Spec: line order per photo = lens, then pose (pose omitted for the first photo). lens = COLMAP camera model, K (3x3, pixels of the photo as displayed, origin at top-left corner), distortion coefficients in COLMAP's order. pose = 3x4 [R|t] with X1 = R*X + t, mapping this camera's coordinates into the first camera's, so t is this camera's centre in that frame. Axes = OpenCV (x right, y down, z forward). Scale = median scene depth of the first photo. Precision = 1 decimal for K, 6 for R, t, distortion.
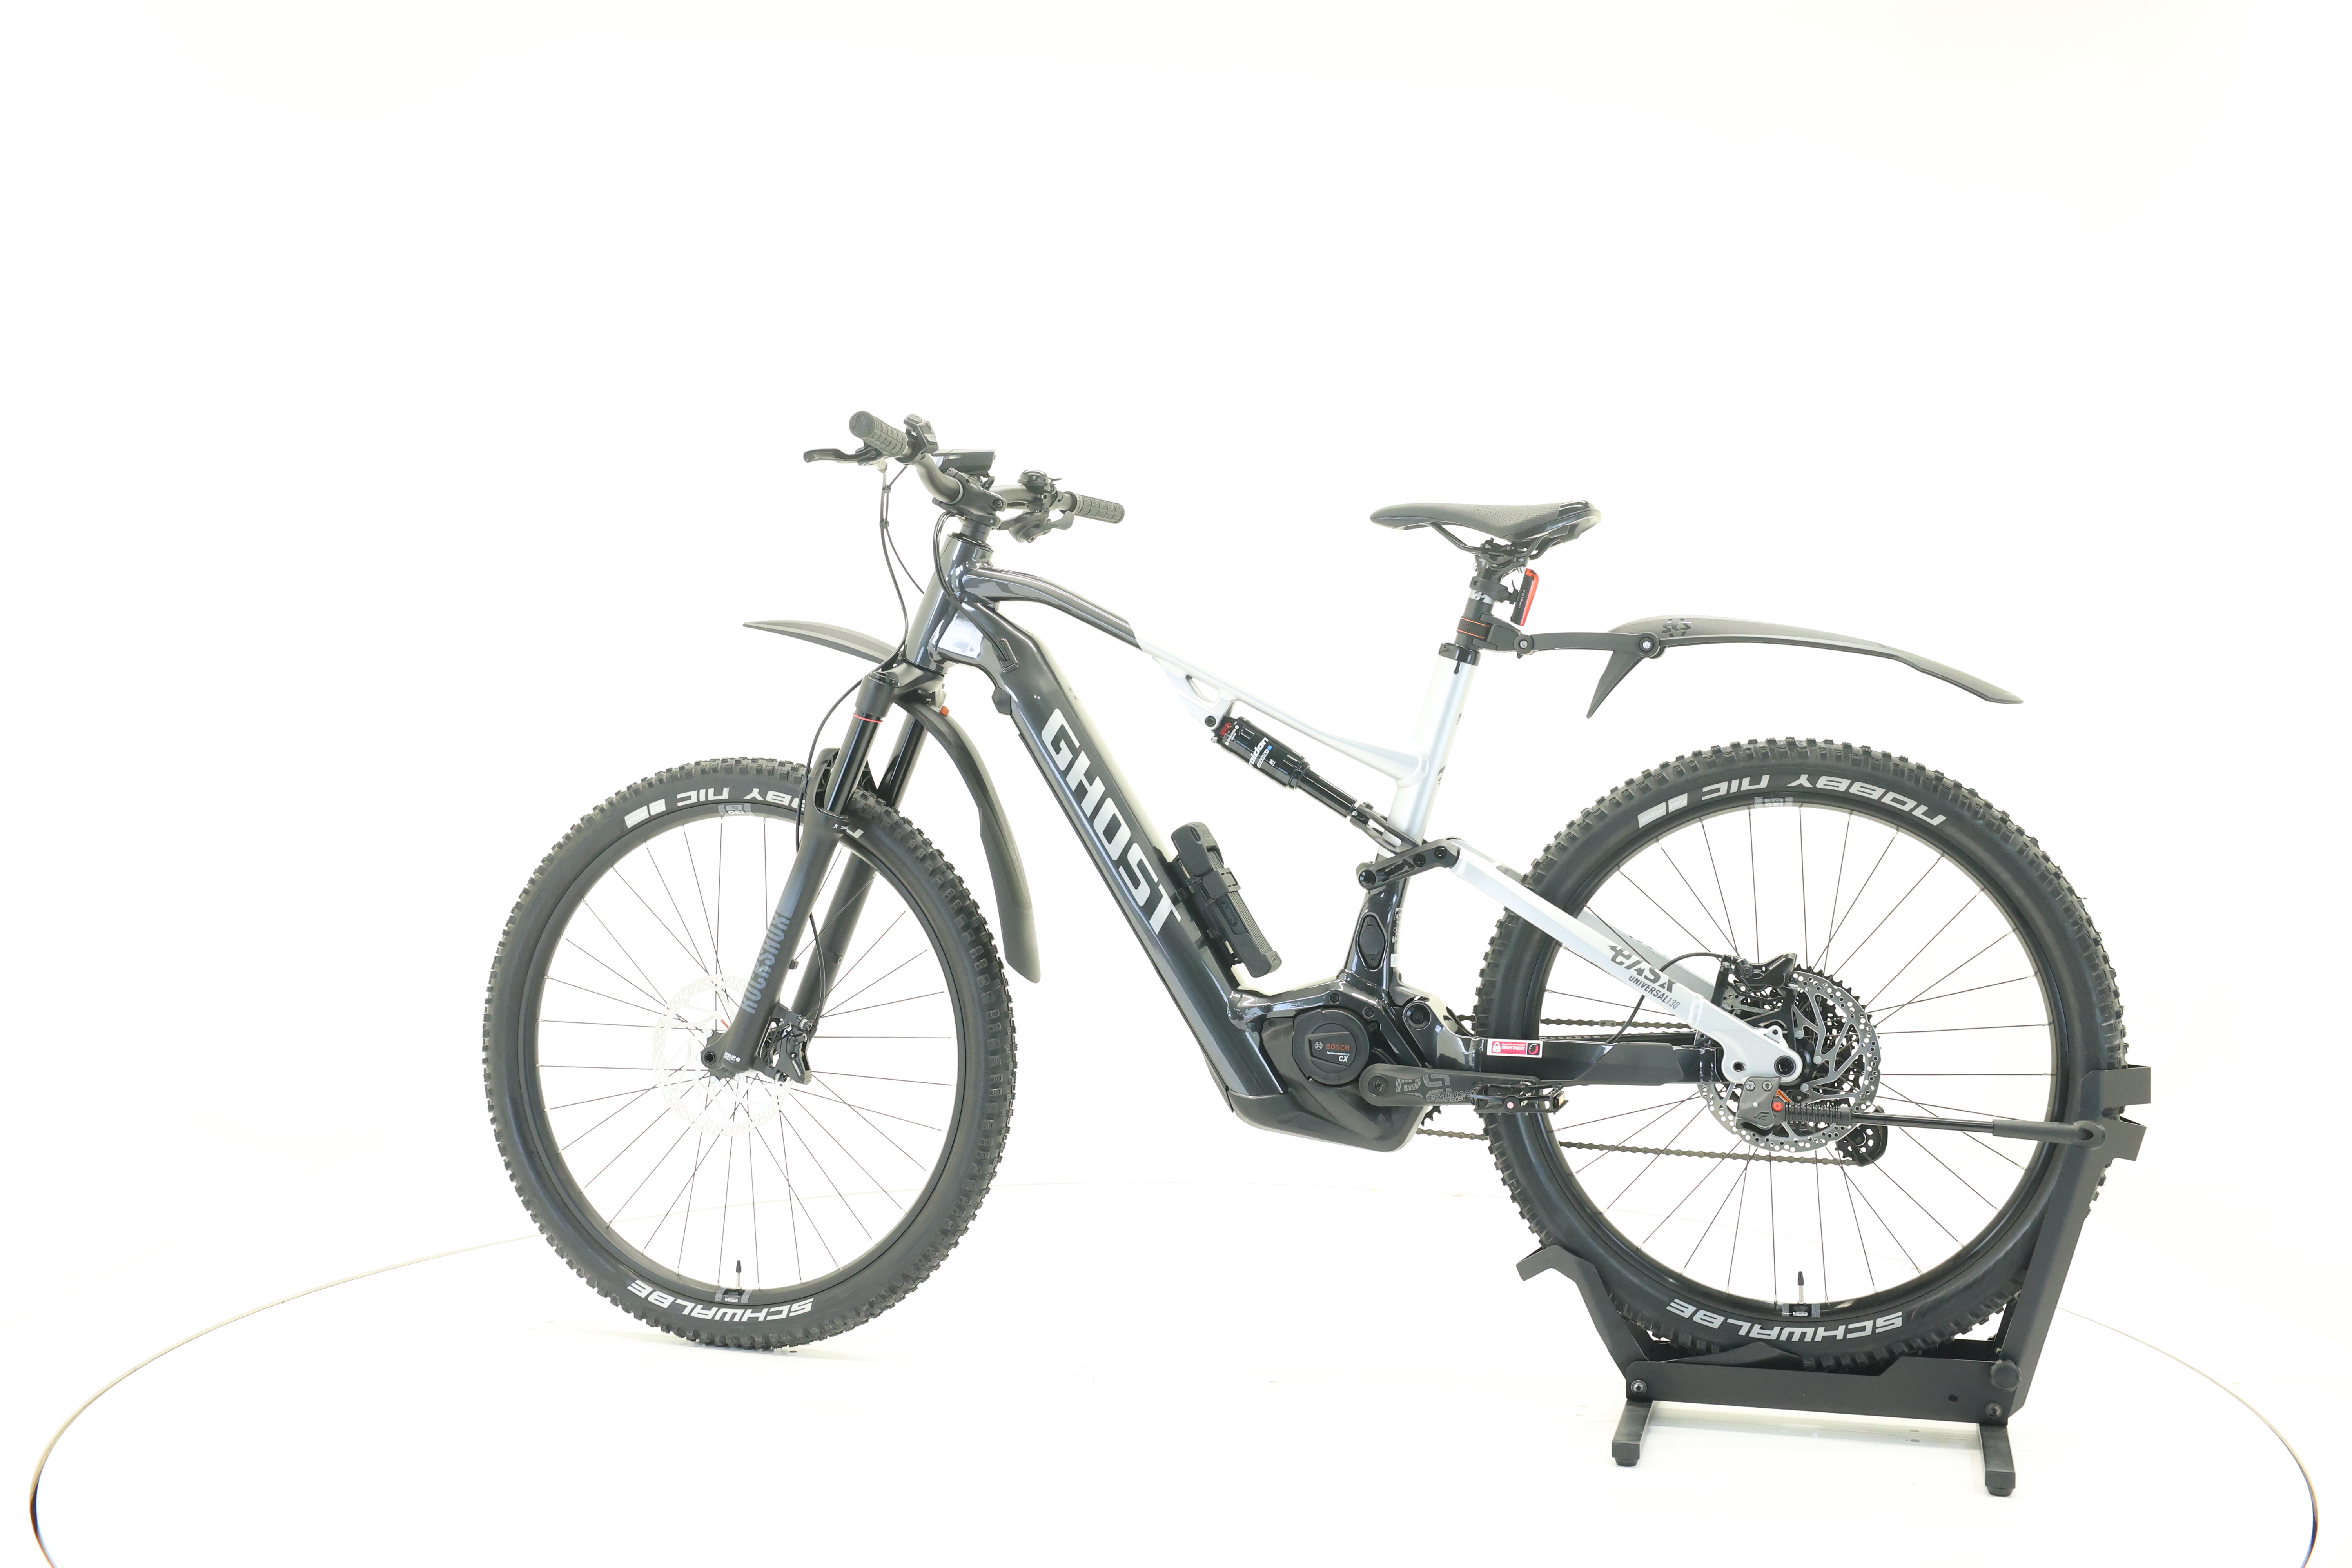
lens RADIAL K [[2503.3, 0, 1176.0], [0, 2503.3, 784.0], [0, 0, 1]] dist [-0.003544, 0.005937]
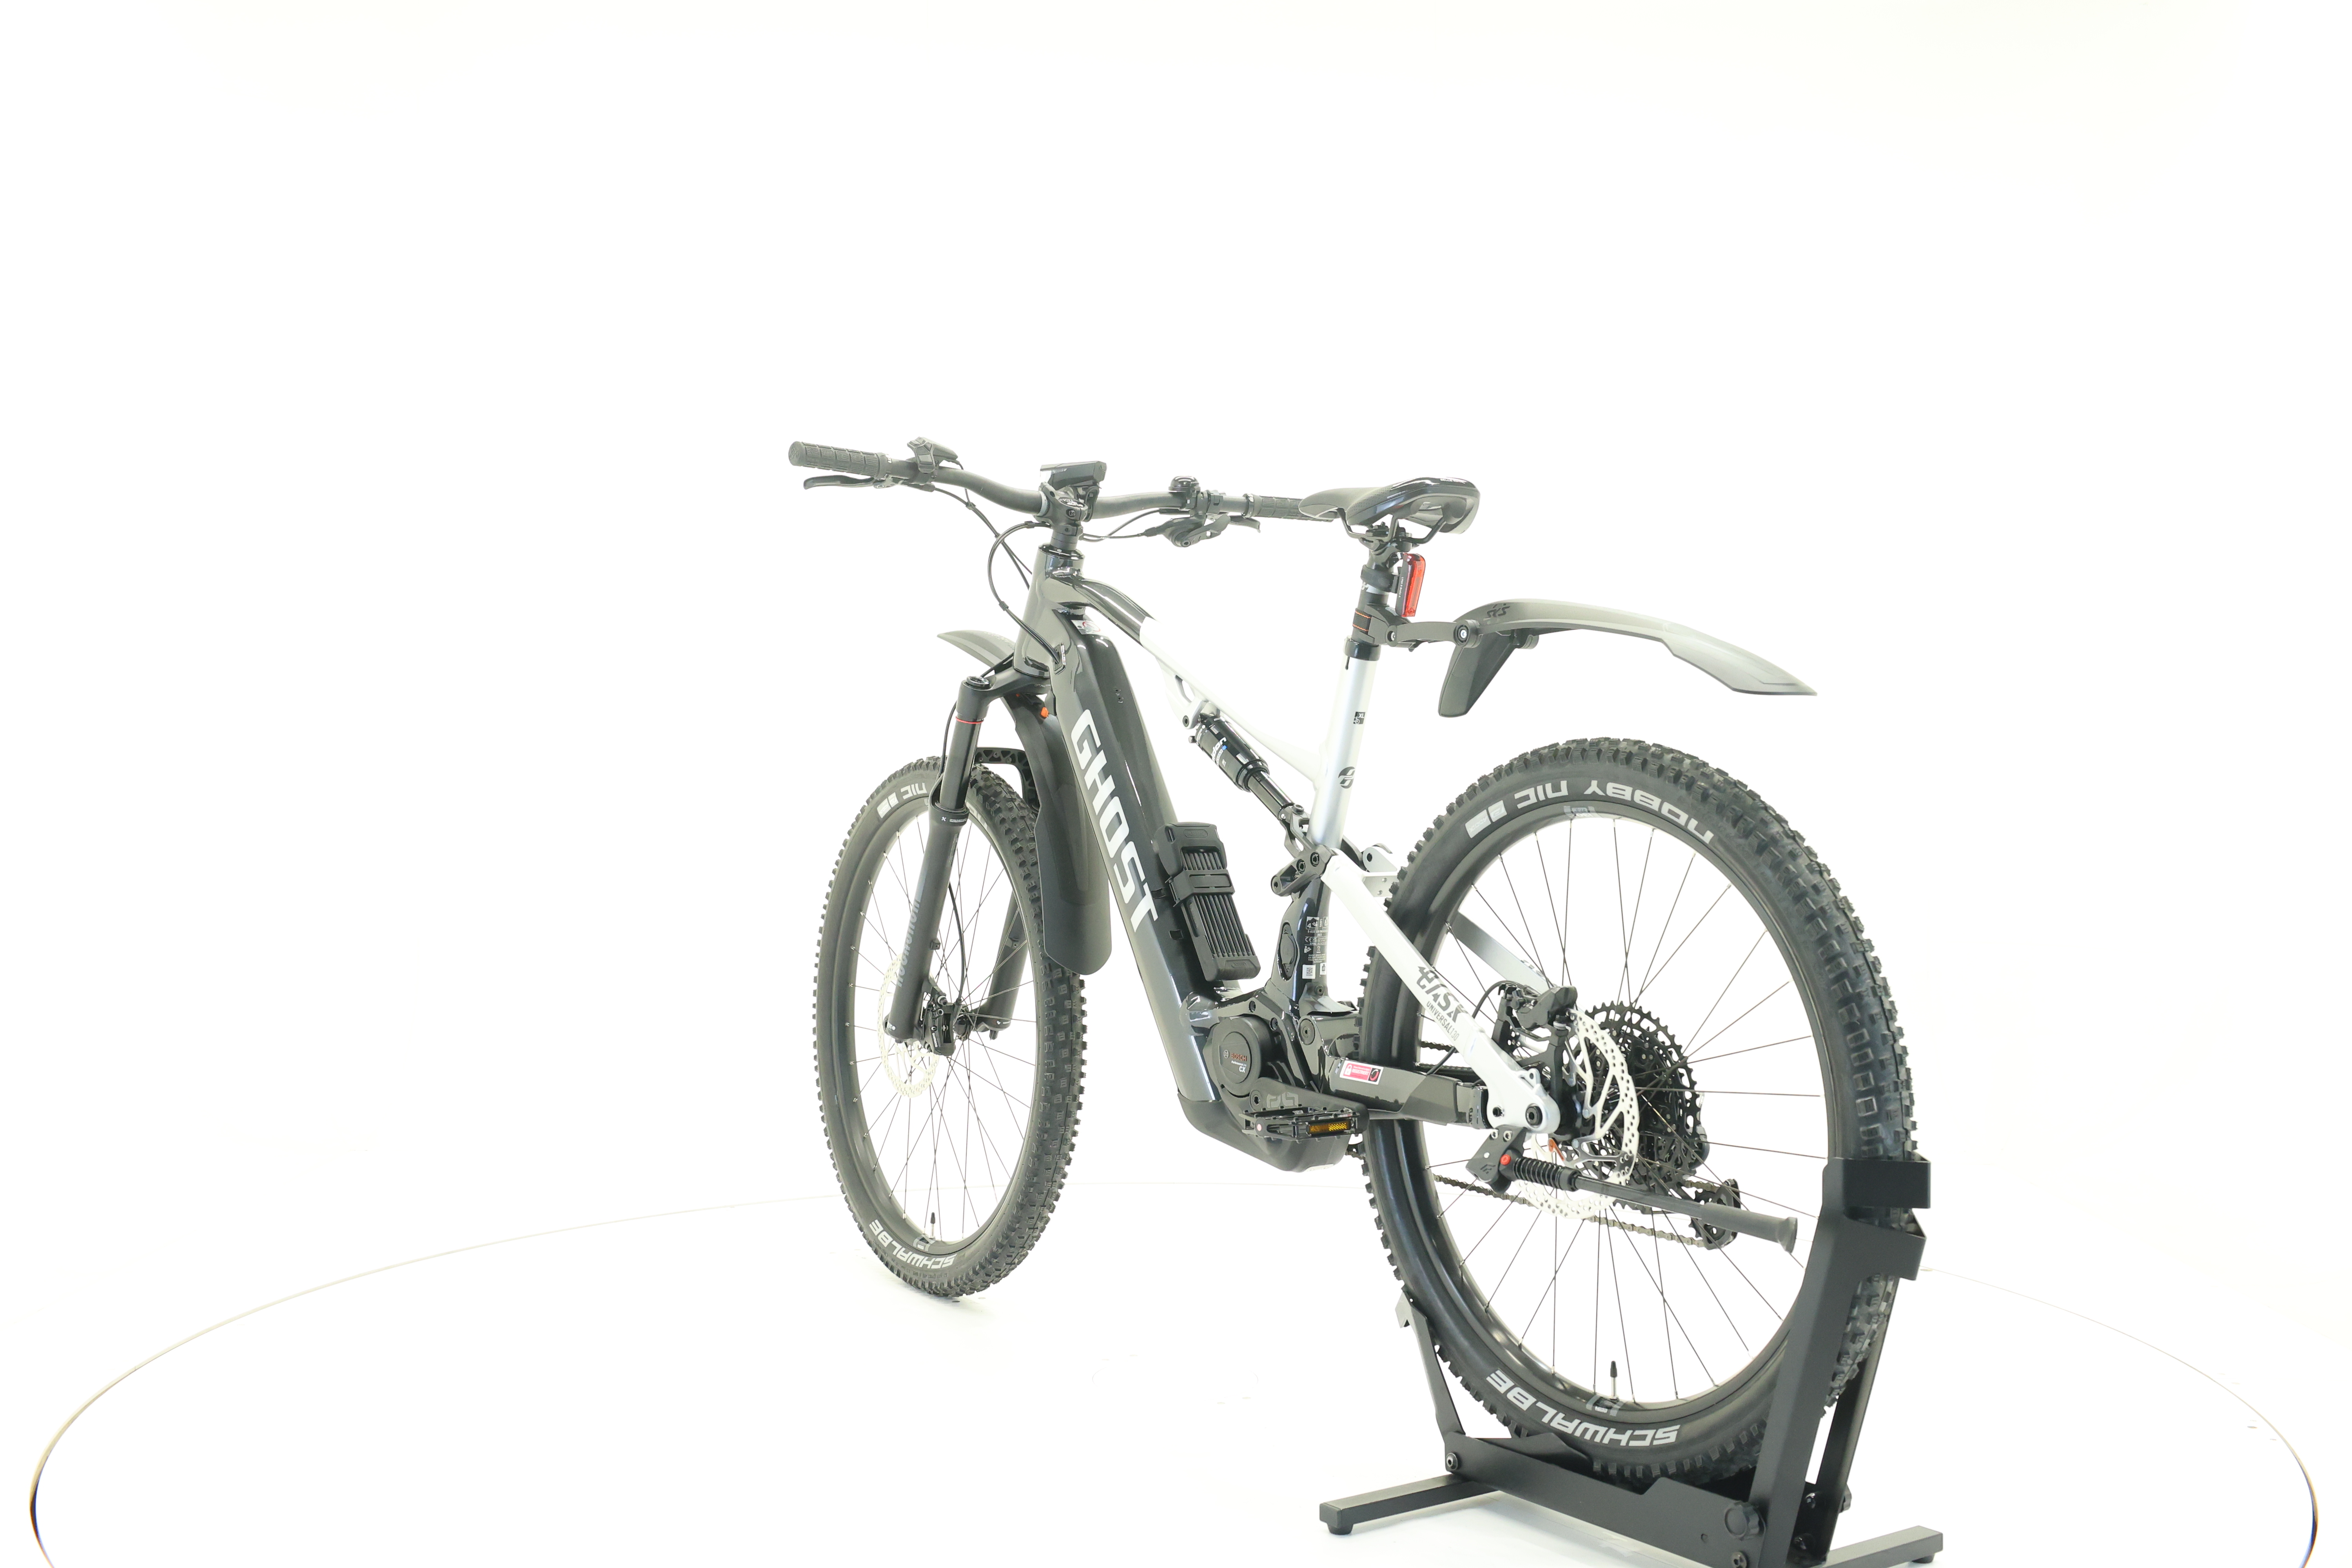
lens RADIAL K [[2503.3, 0, 1176.0], [0, 2503.3, 784.0], [0, 0, 1]] dist [-0.003544, 0.005937]
pose [[0.768548, 0.013576, -0.639648, 0.660052], [-0.019783, 0.999801, -0.002549, 0.002497], [0.639486, 0.014613, 0.768664, 0.236904]]
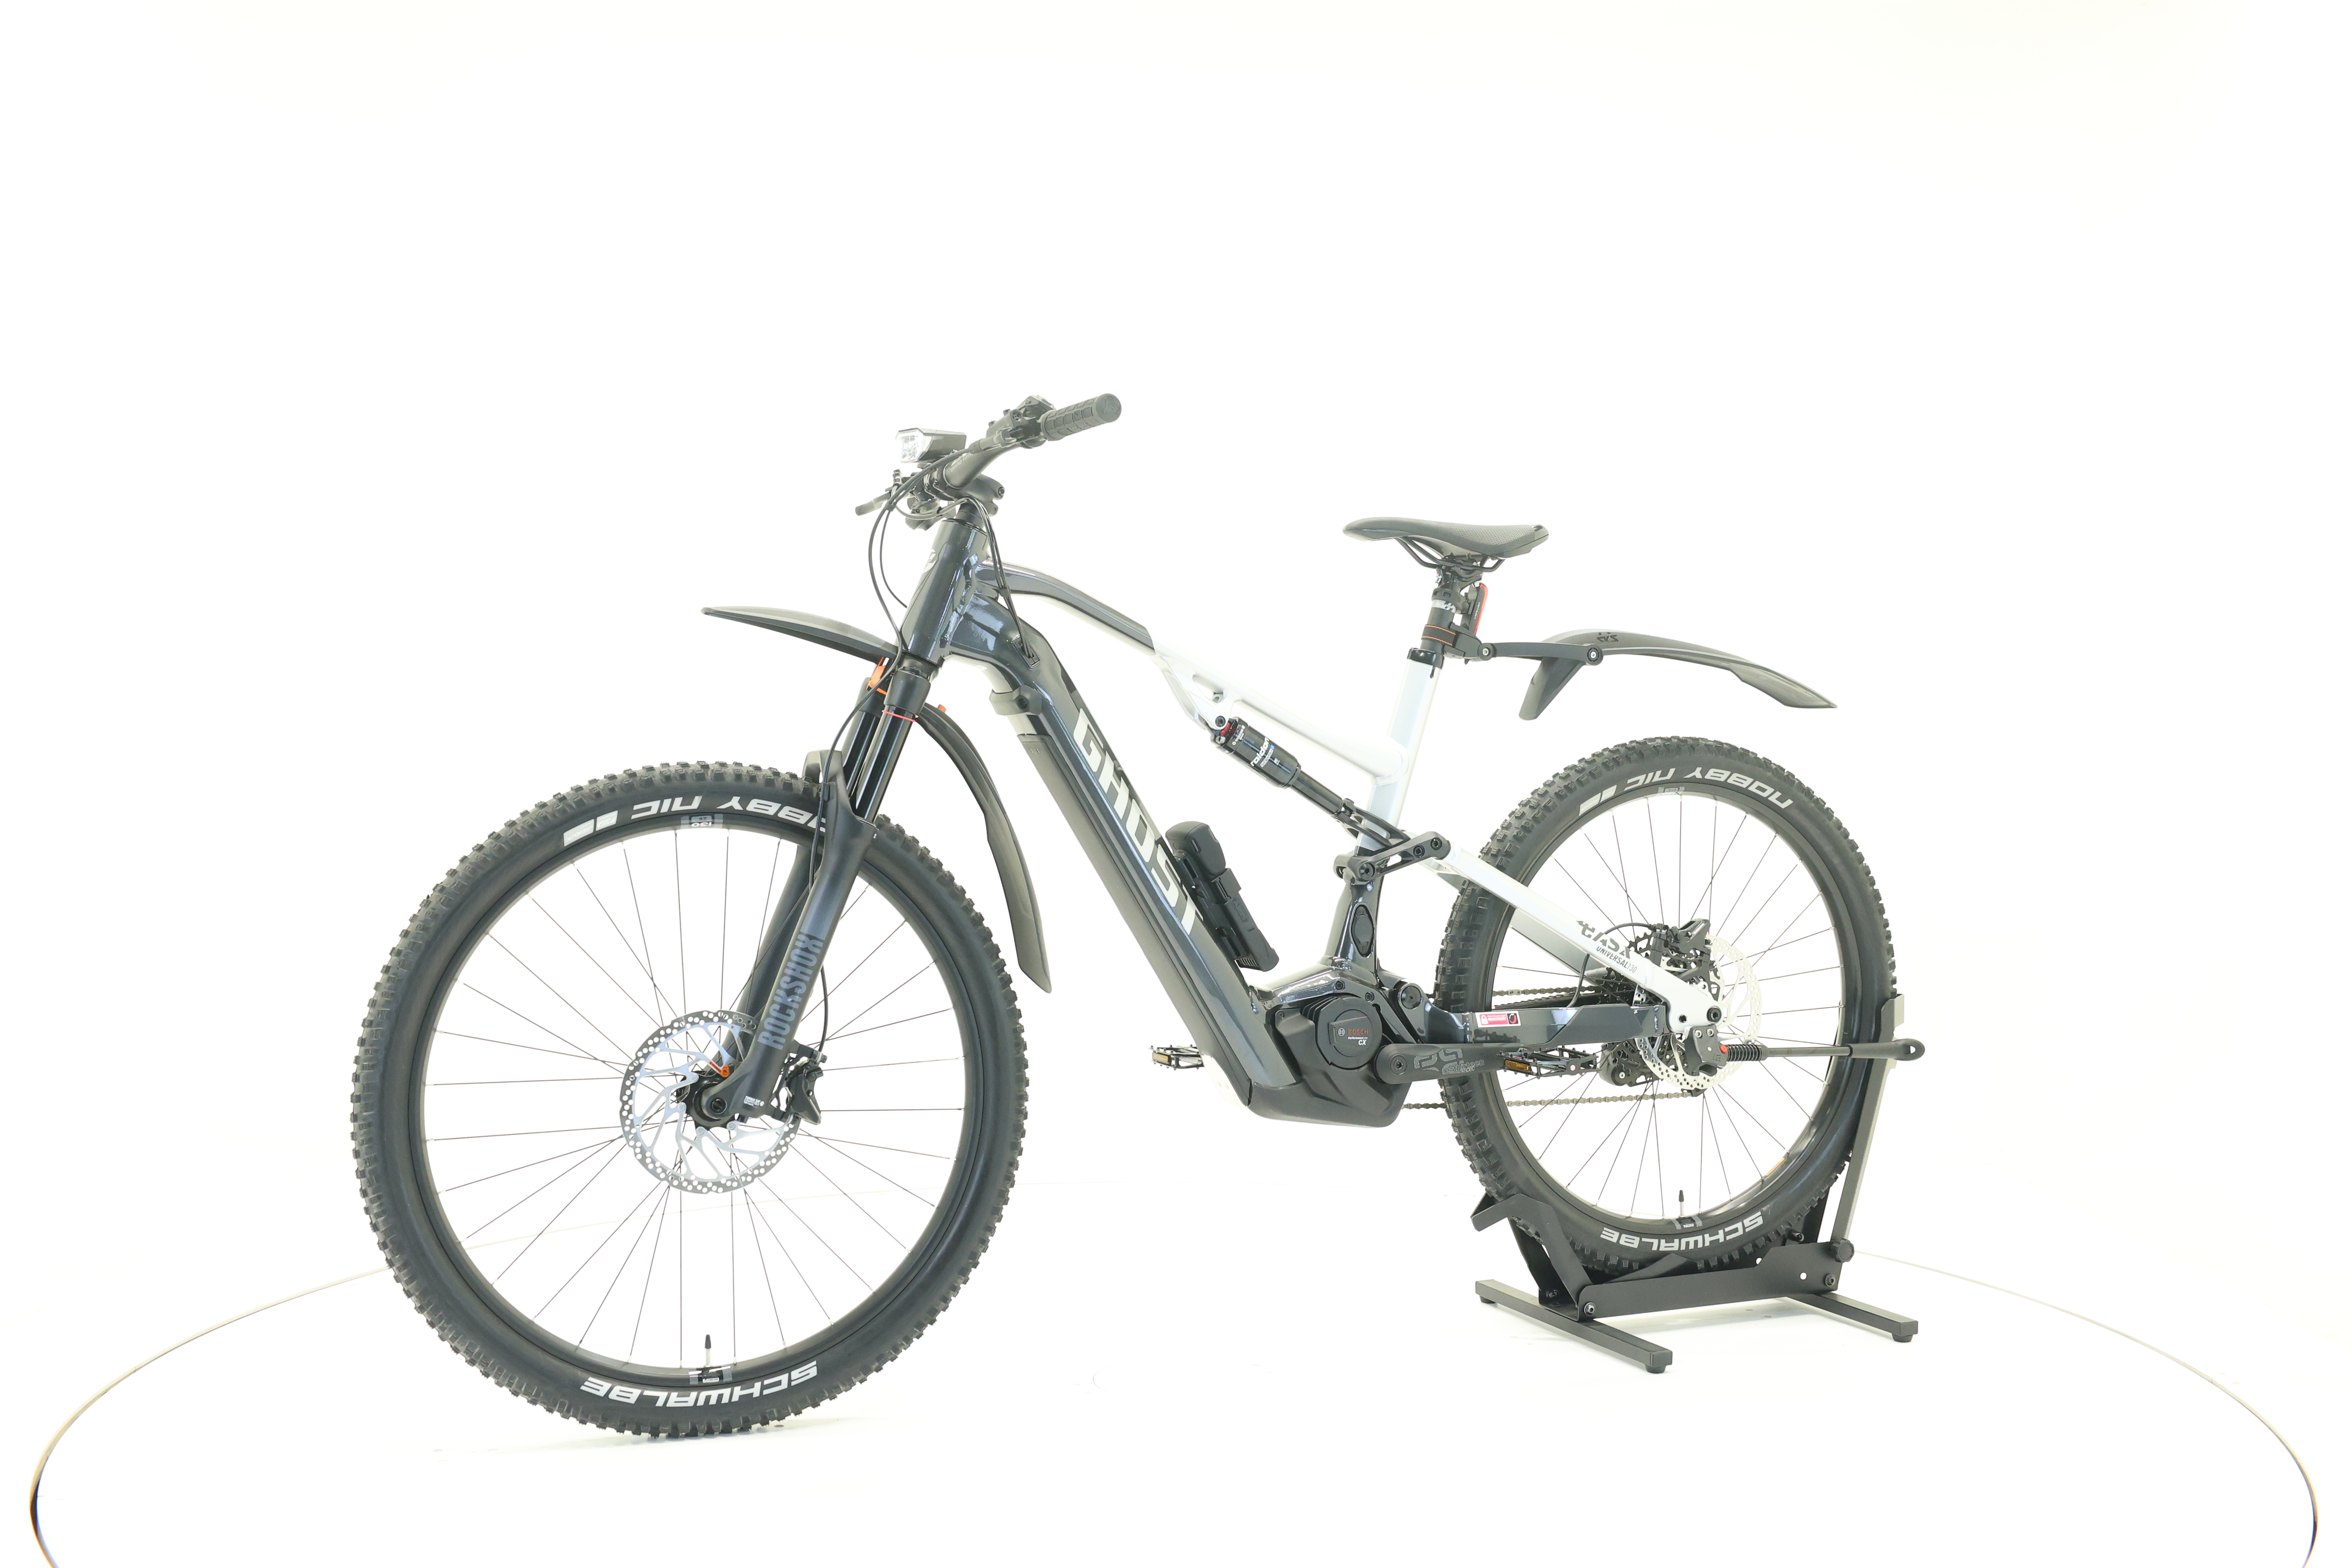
lens RADIAL K [[2312.4, 0, 1177.4], [0, 2312.4, 855.0], [0, 0, 1]] dist [-0.009983, -0.002639]
pose [[0.787005, -0.029875, 0.616223, -0.585457], [0.019464, 0.999532, 0.023599, 0.006645], [-0.616639, -0.006578, 0.787218, 0.282986]]
